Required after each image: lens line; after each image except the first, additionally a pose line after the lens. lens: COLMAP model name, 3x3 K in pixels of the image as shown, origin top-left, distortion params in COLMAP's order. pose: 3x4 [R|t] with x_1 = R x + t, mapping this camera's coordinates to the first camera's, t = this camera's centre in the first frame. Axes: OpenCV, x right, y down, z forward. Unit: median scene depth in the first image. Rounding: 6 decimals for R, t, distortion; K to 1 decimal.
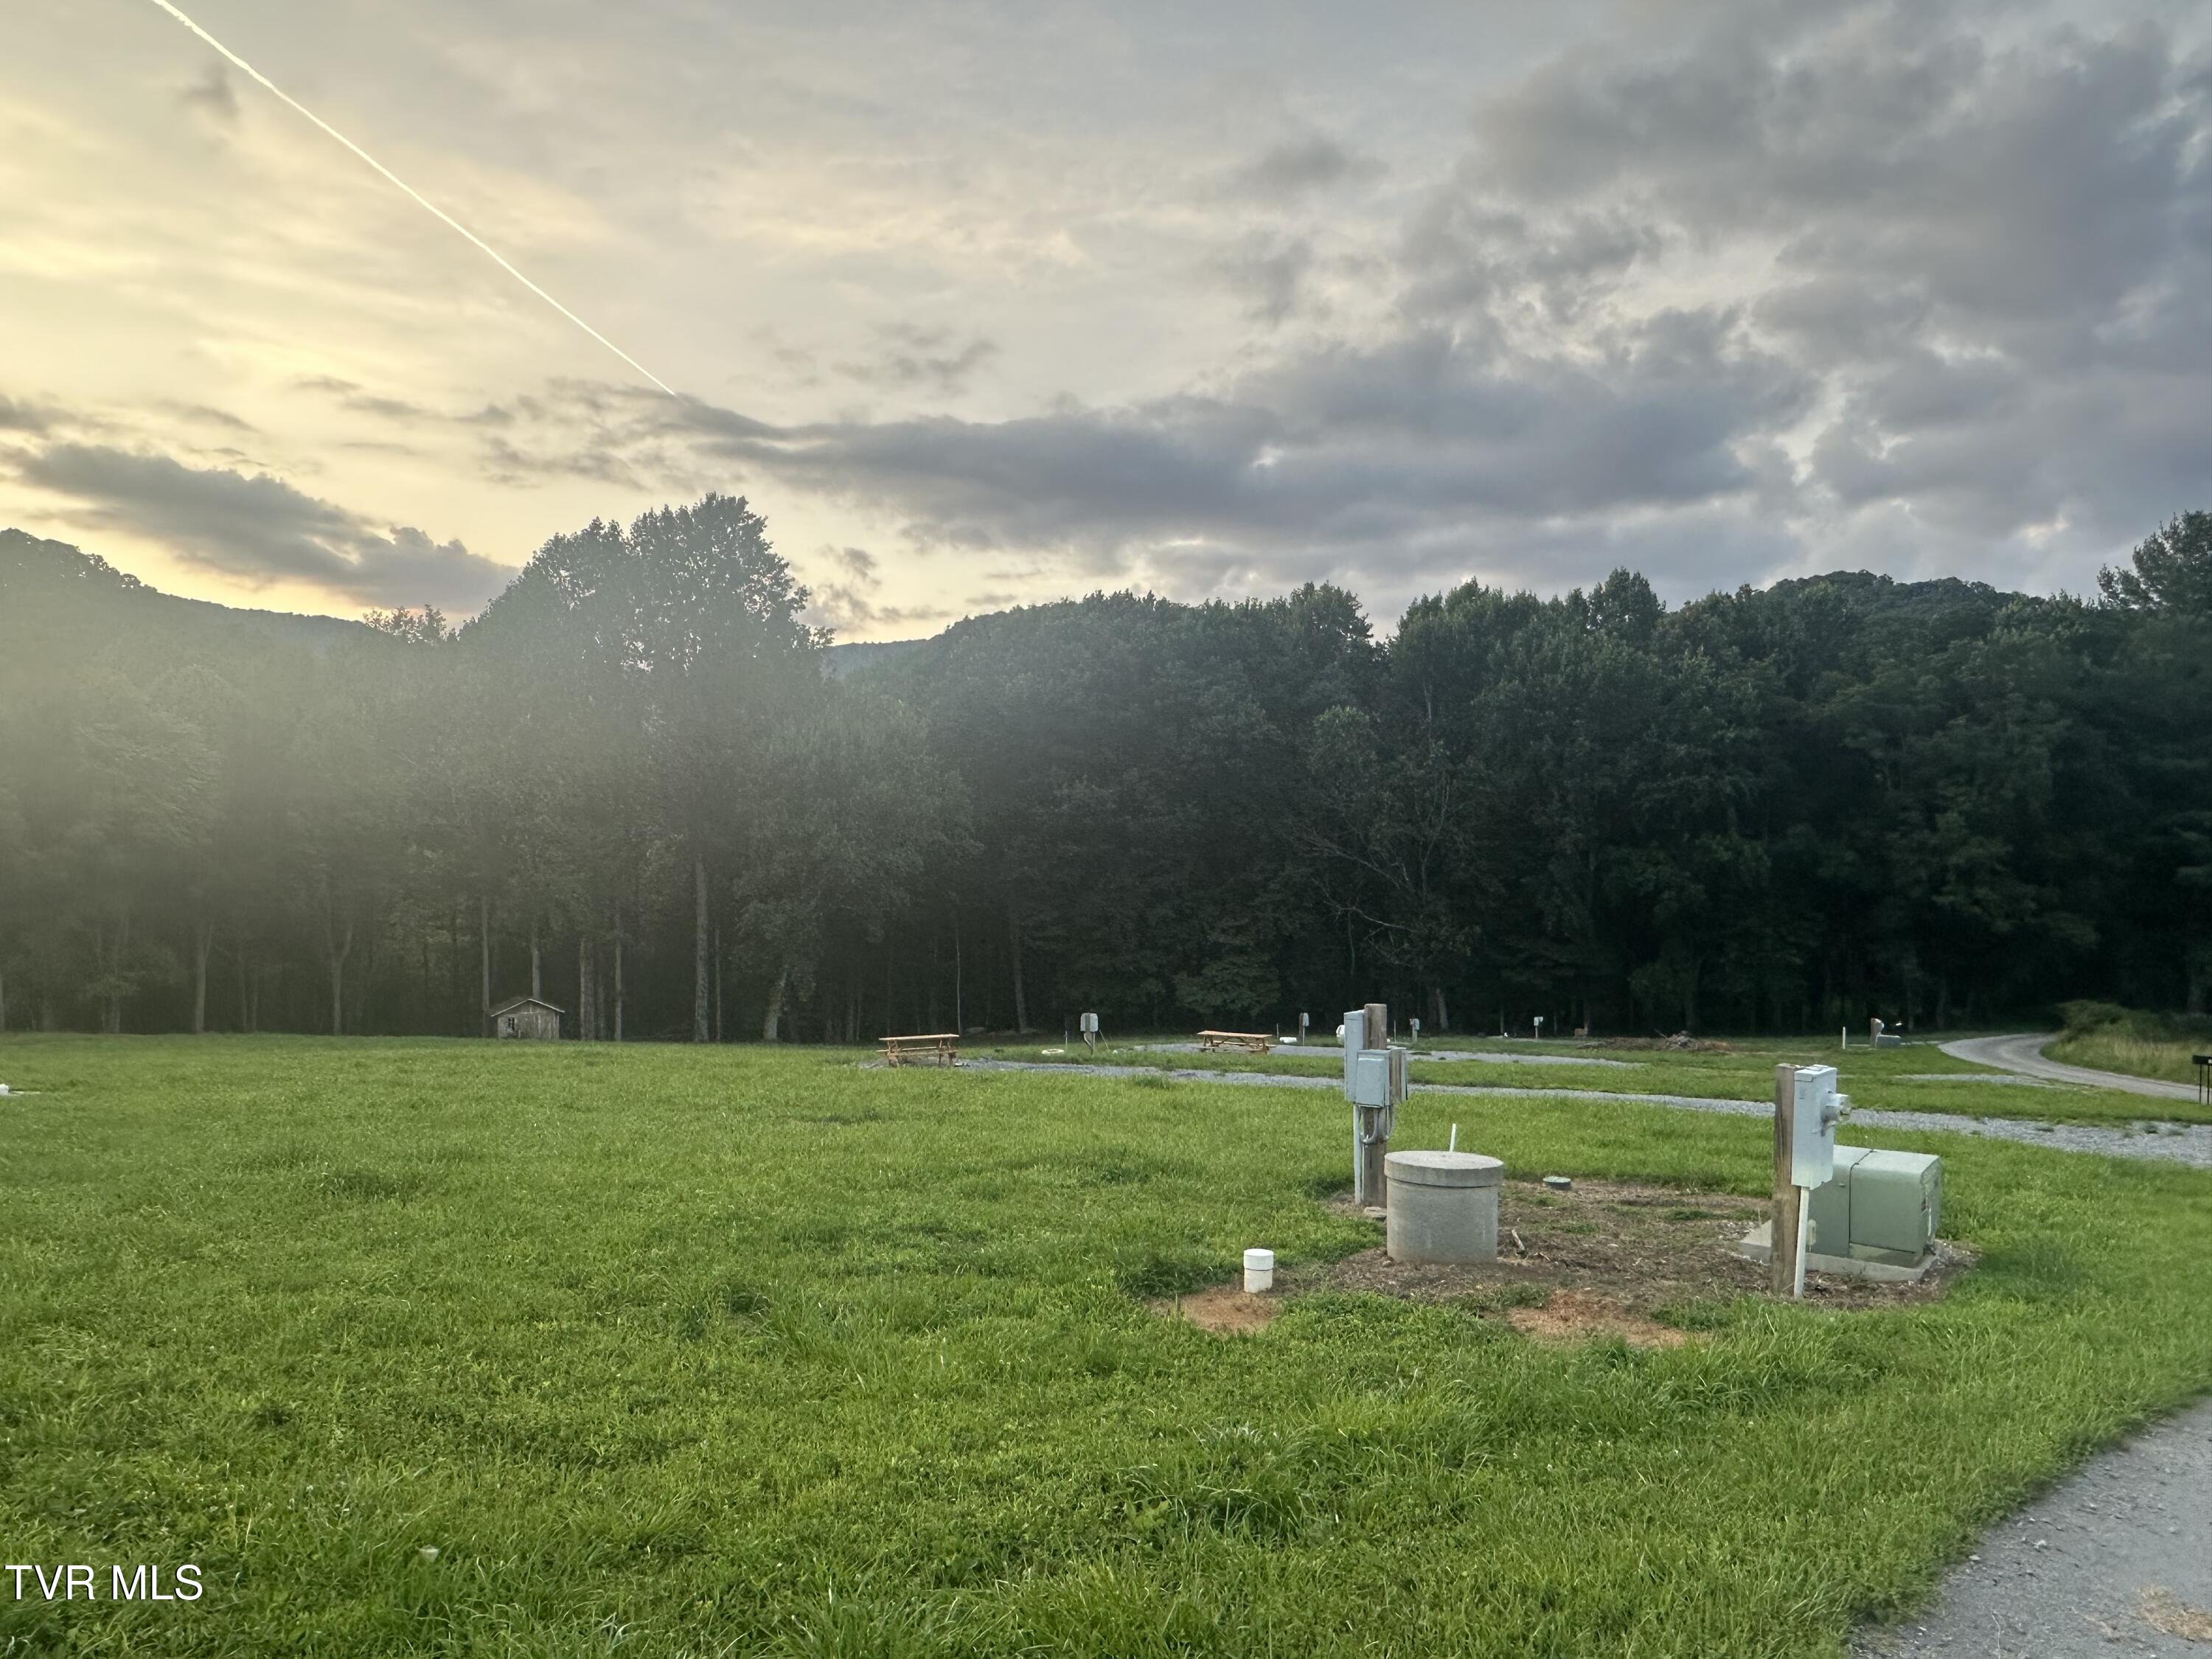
lens RADIAL K [[1512.2, 0, 1089.5], [0, 1512.2, 809.9], [0, 0, 1]] dist [-0.001832, 0.000007]
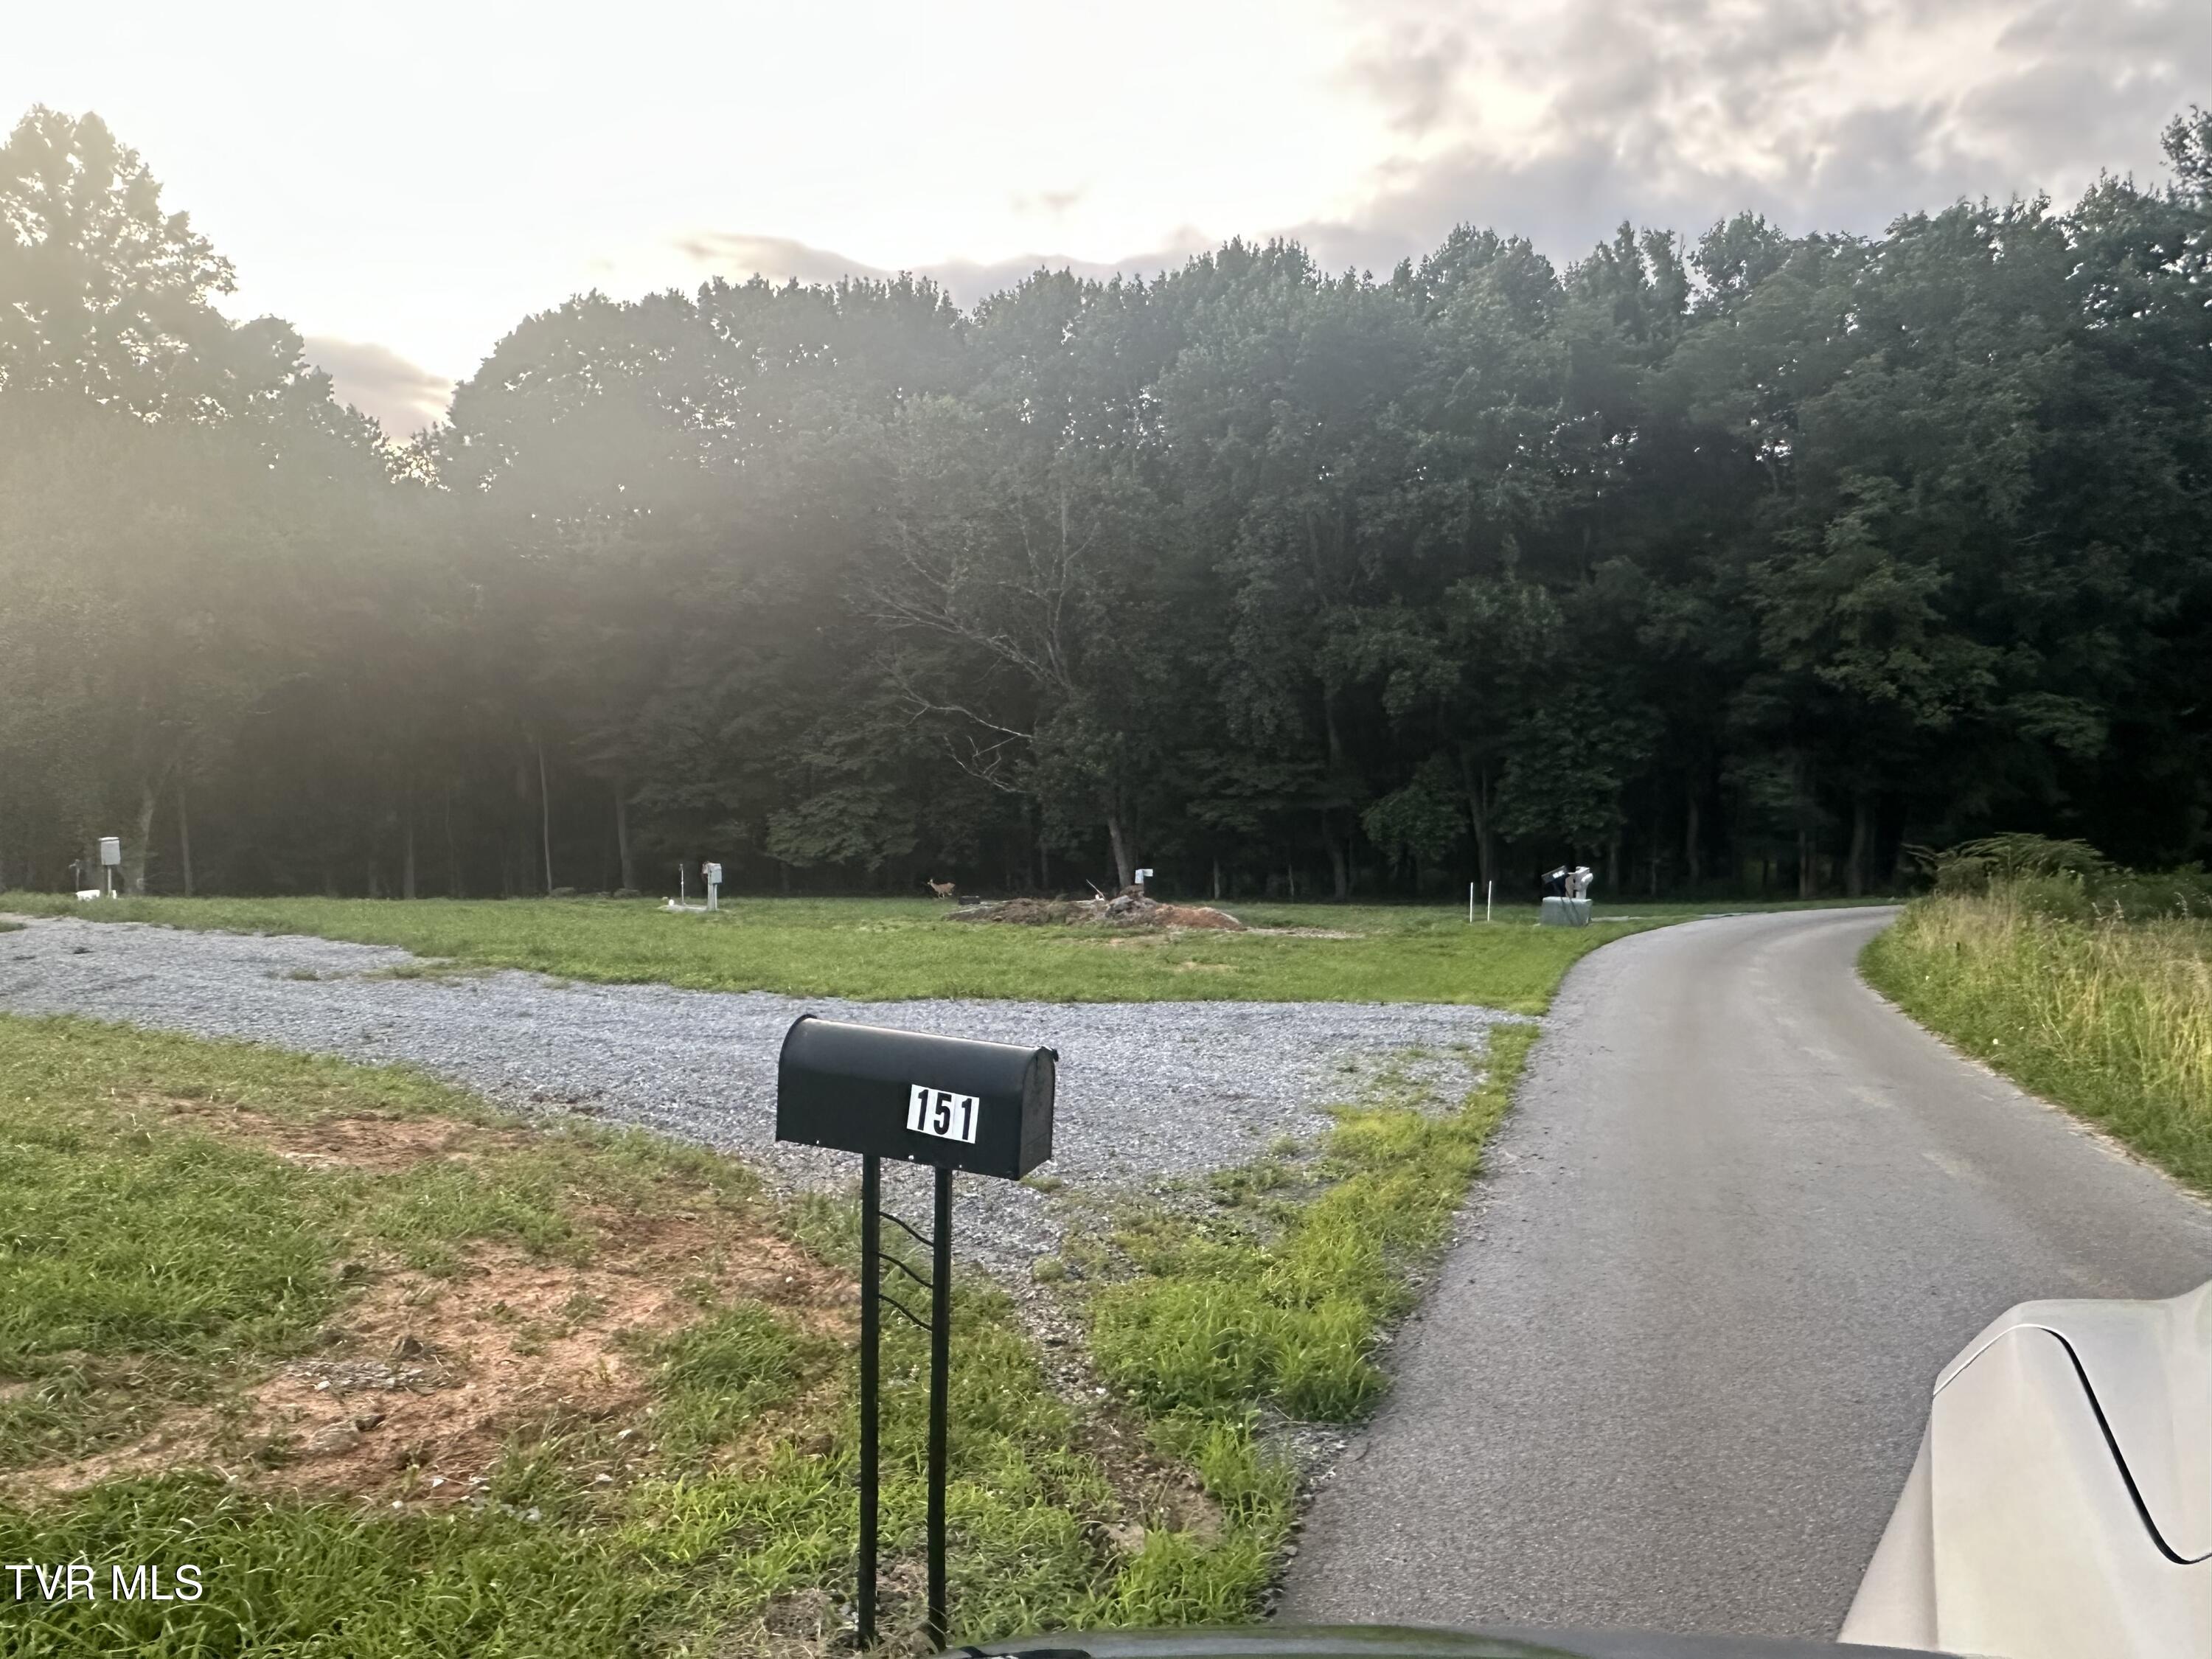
lens RADIAL K [[1512.2, 0, 1121.0], [0, 1512.2, 849.6], [0, 0, 1]] dist [-0.001832, 0.000007]
pose [[0.996159, 0.001768, -0.087541, 0.321639], [0.007931, 0.993865, 0.110319, 0.057210], [0.087199, -0.110590, 0.990033, 0.364838]]
